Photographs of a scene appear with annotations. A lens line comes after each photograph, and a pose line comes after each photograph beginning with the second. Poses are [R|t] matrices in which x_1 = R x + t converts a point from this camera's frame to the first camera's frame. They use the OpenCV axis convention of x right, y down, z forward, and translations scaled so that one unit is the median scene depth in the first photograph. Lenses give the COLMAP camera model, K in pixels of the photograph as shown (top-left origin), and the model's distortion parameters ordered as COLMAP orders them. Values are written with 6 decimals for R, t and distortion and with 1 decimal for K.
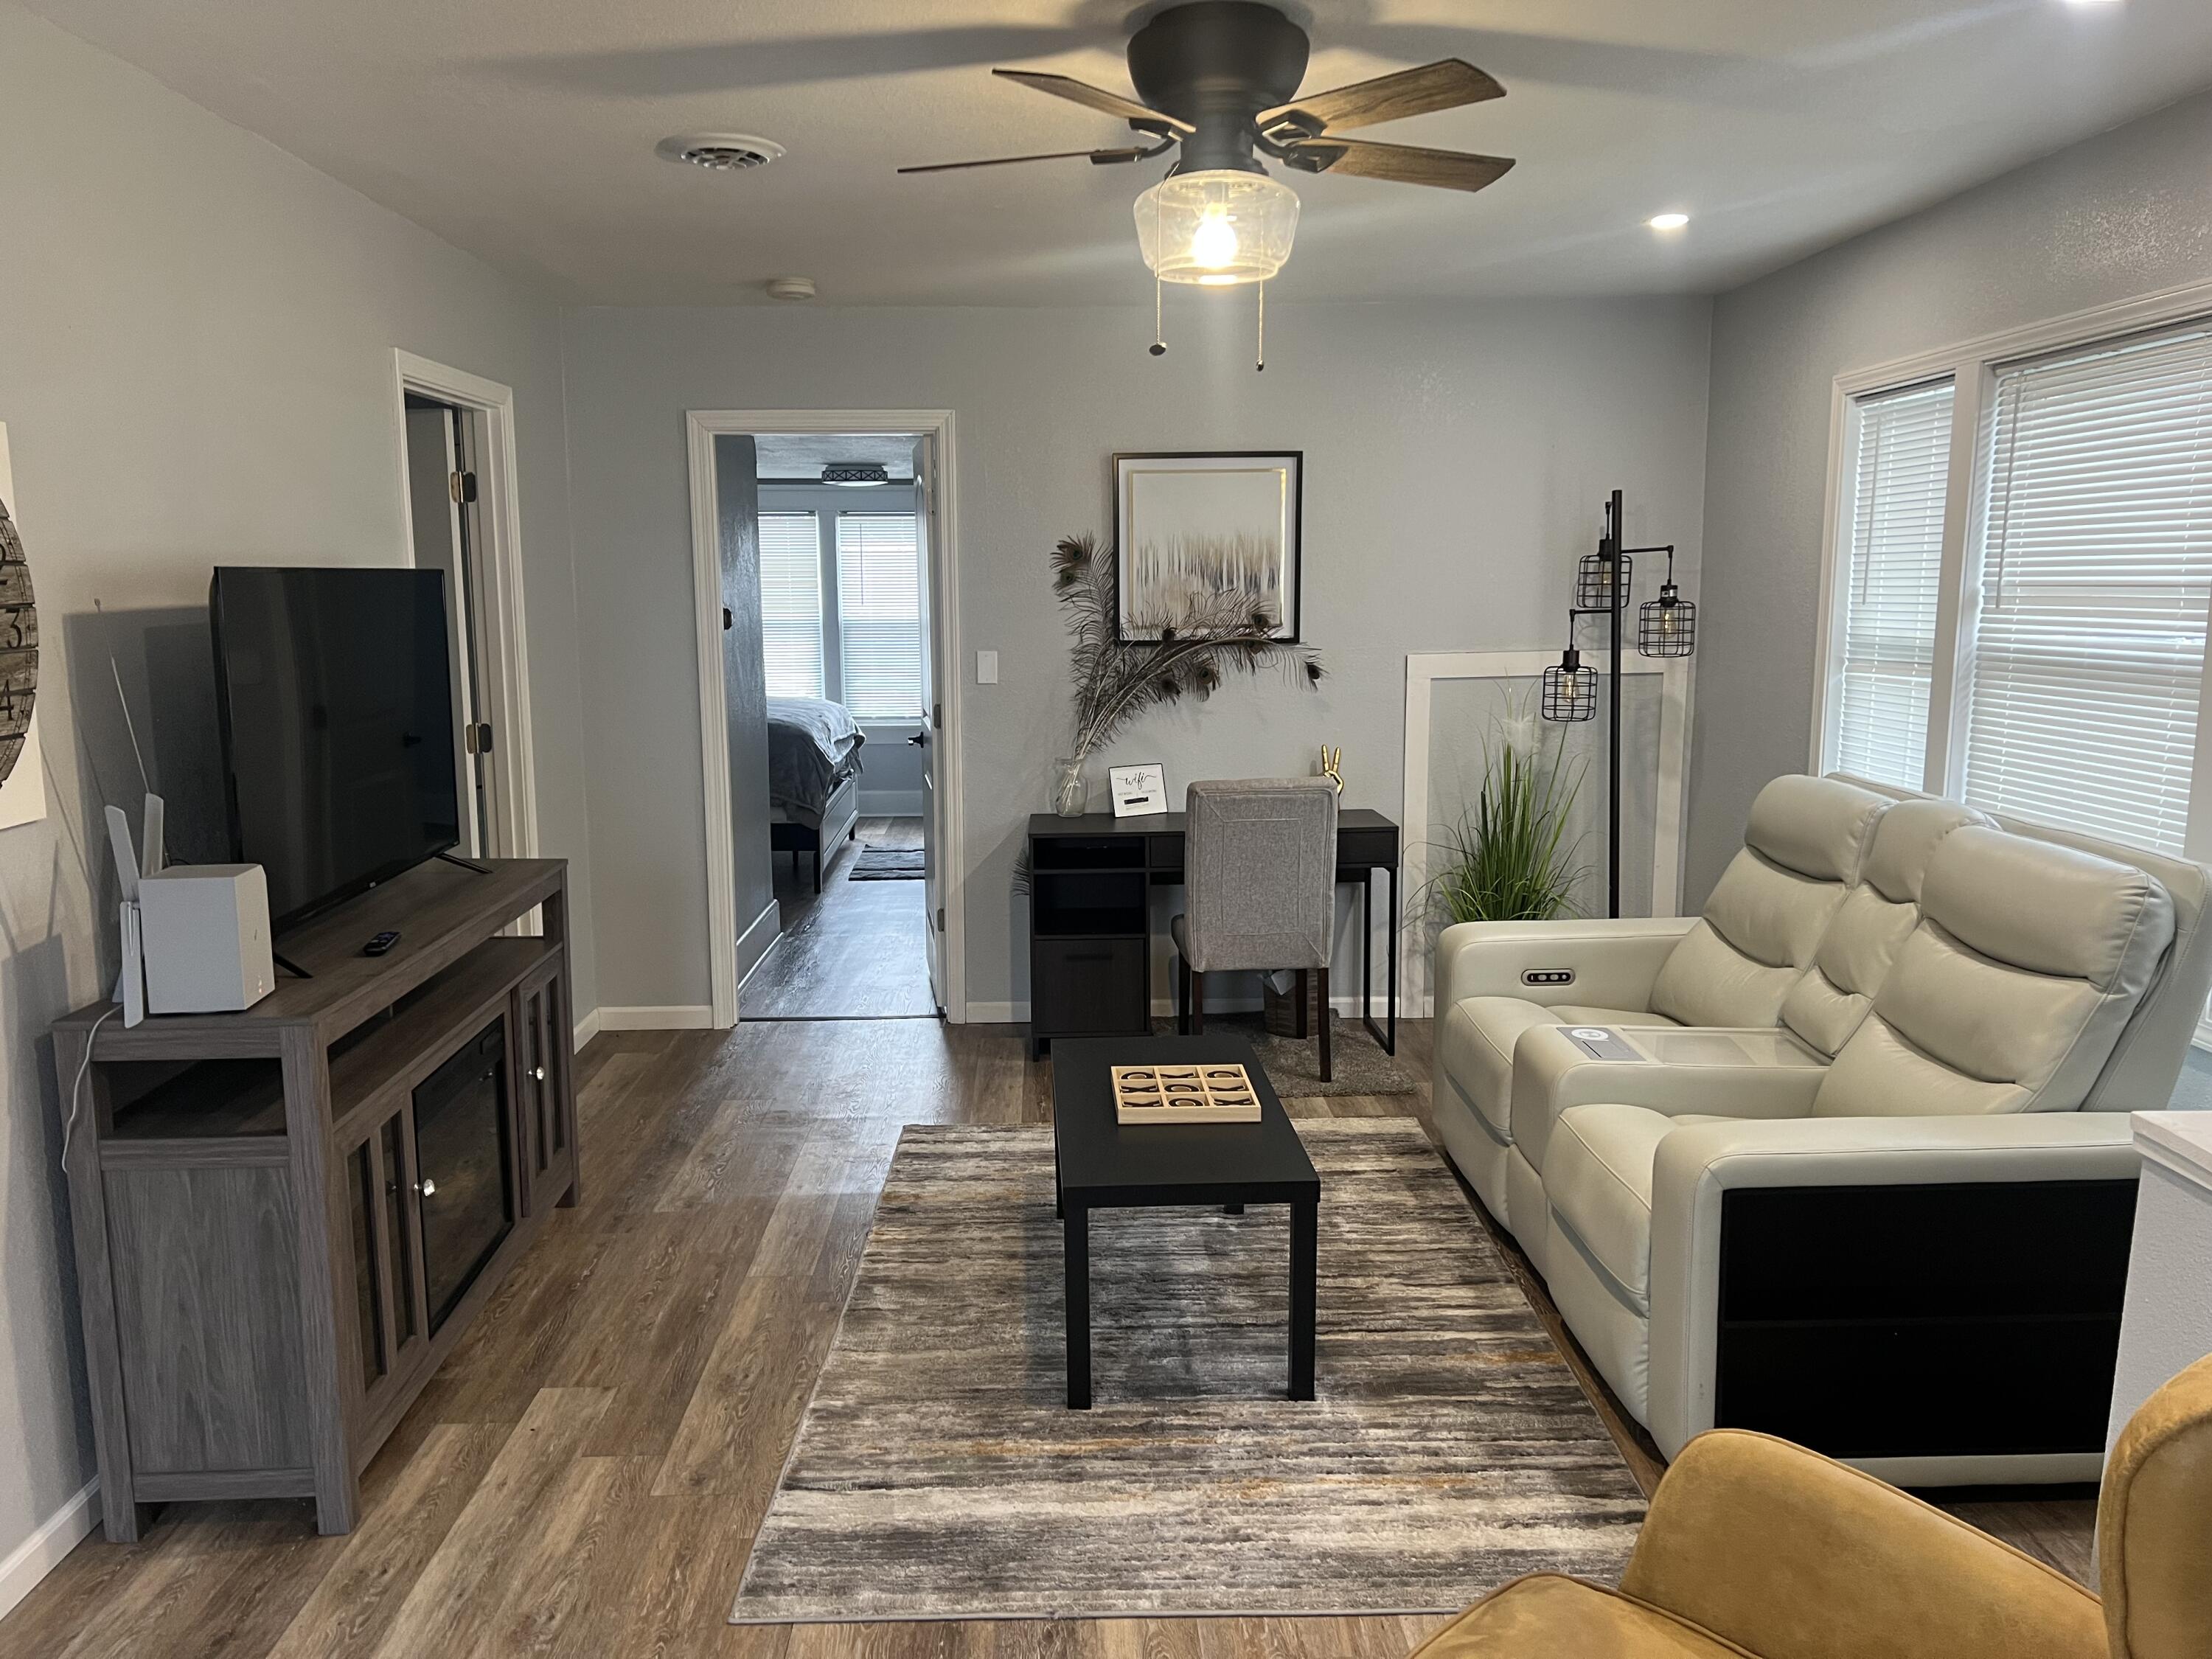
lens RADIAL K [[1658.0, 0, 1099.0], [0, 1658.0, 832.6], [0, 0, 1]] dist [0.071988, -0.089119]
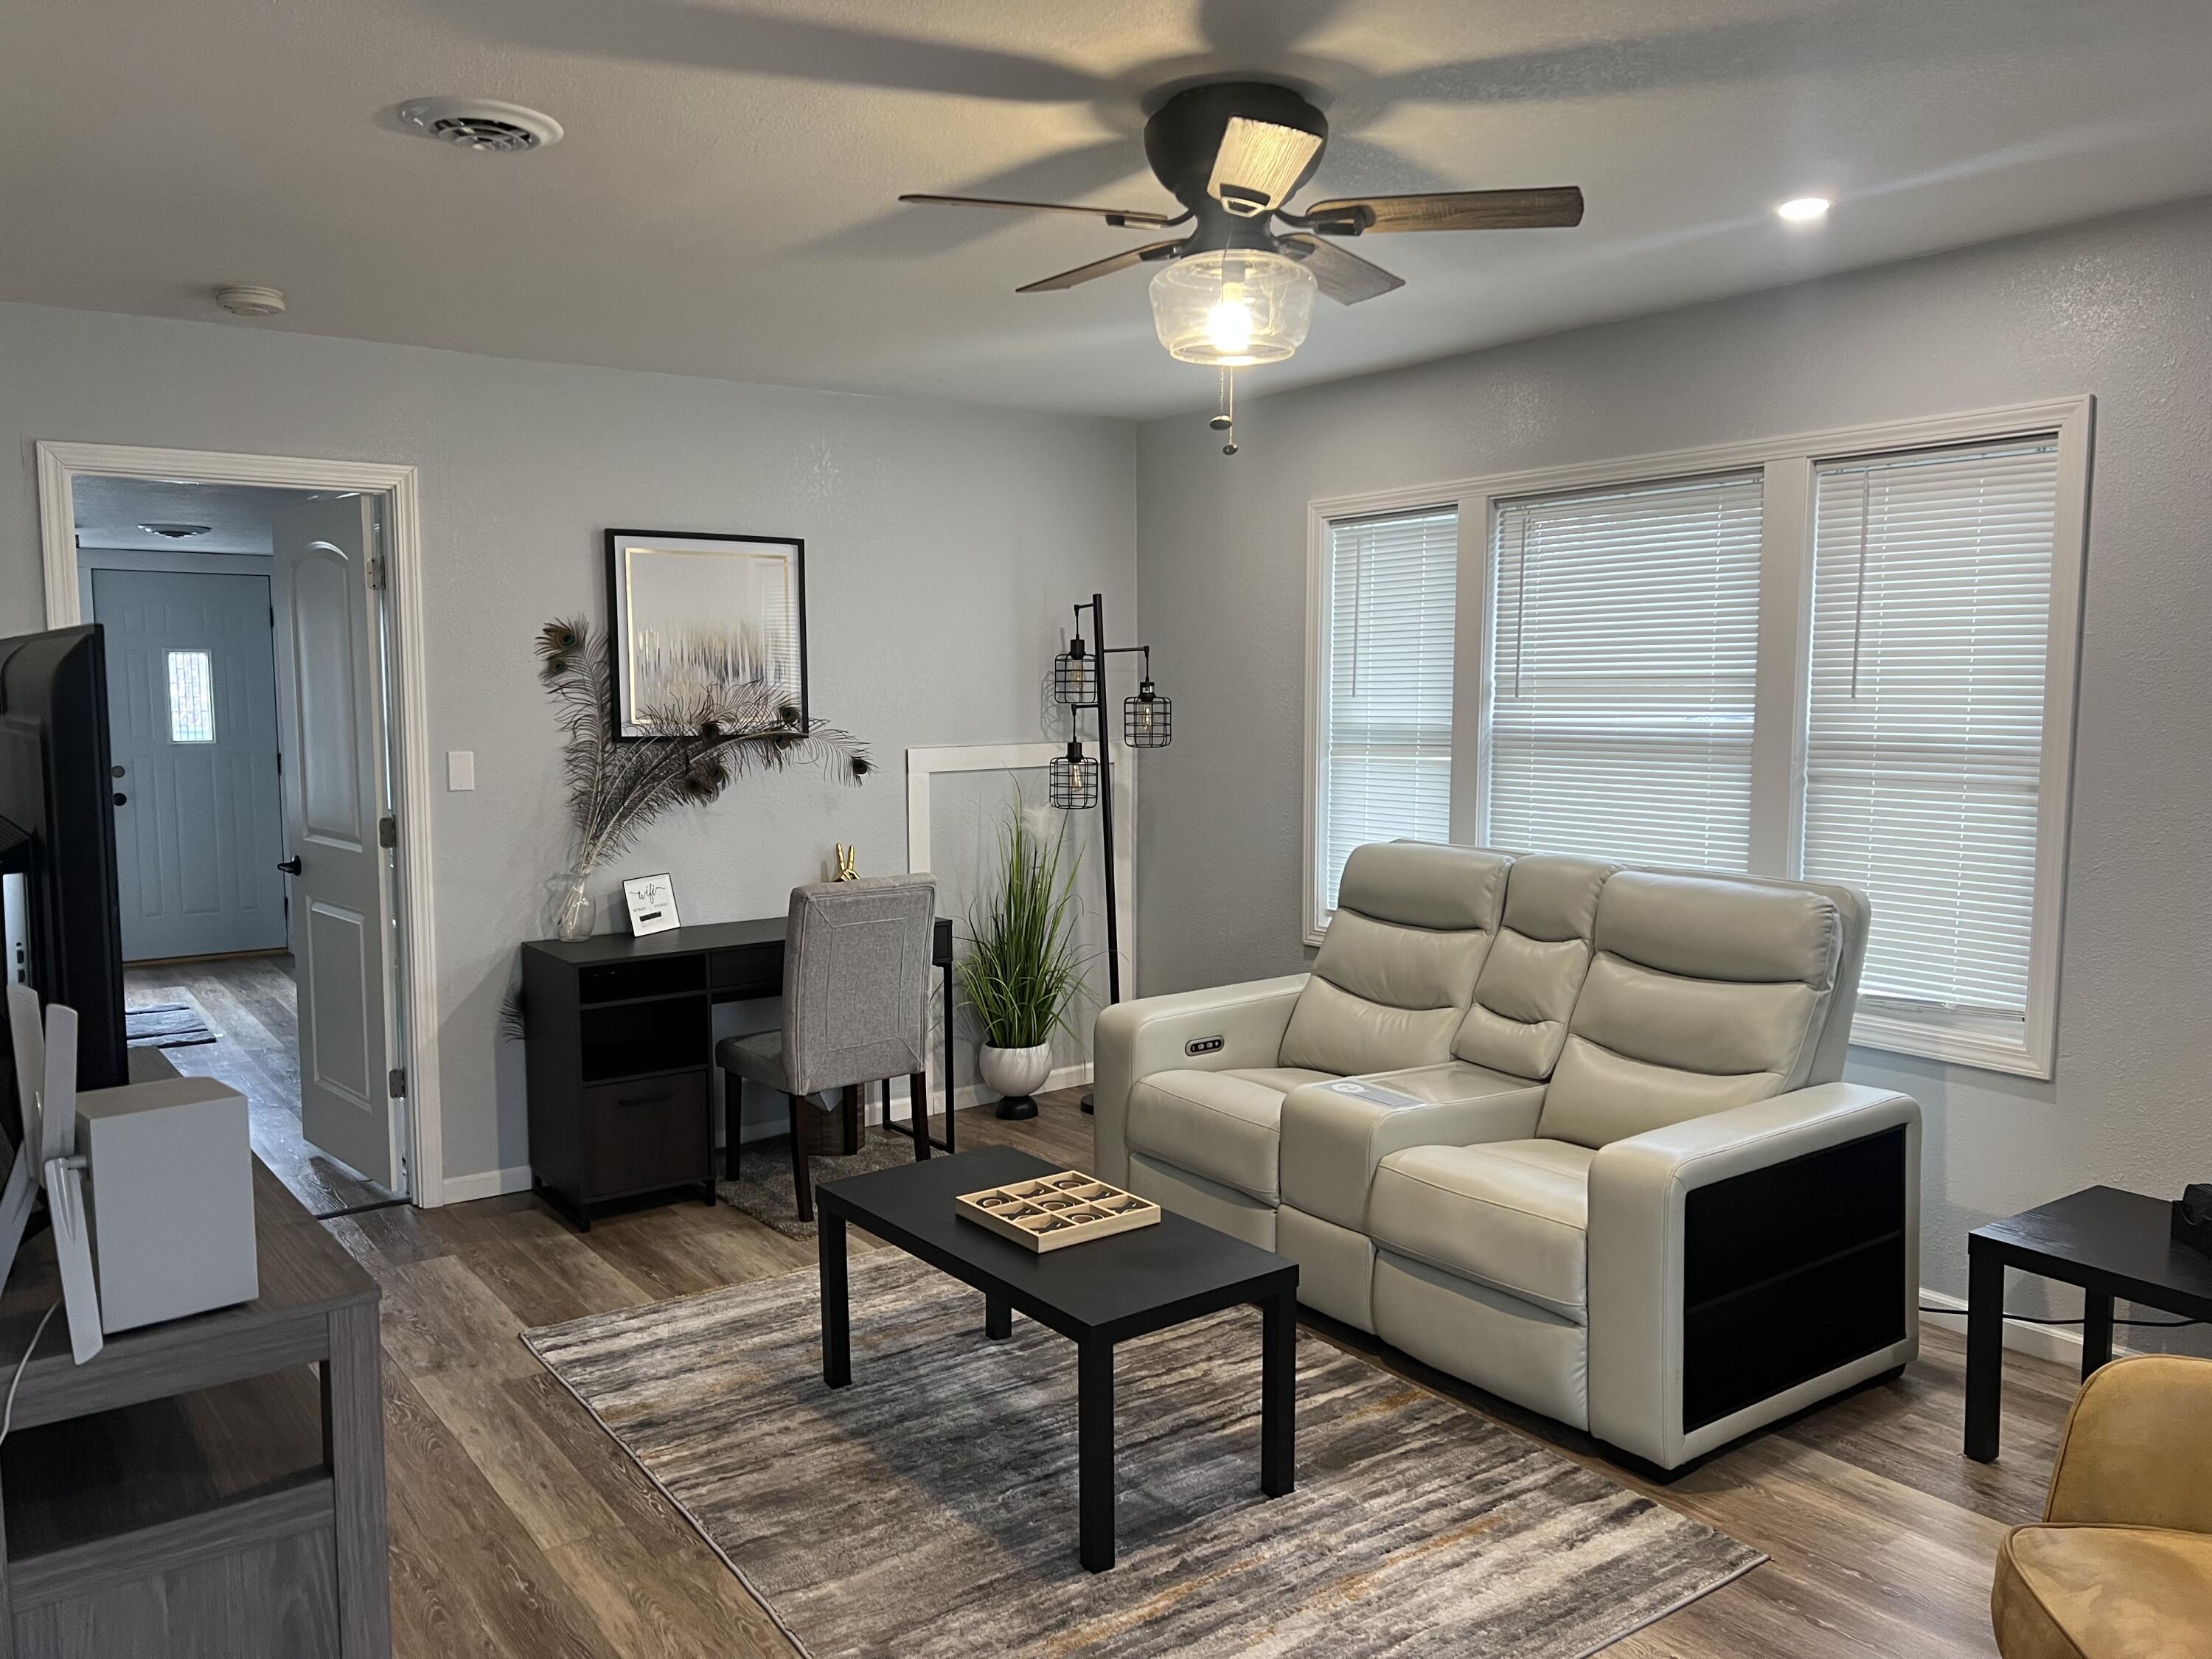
lens RADIAL K [[1658.0, 0, 1111.4], [0, 1658.0, 840.4], [0, 0, 1]] dist [0.071988, -0.089119]
pose [[0.822738, -0.050251, 0.566195, -0.383231], [0.082952, 0.996035, -0.032138, -0.014860], [-0.562335, 0.073408, 0.823645, 0.169222]]
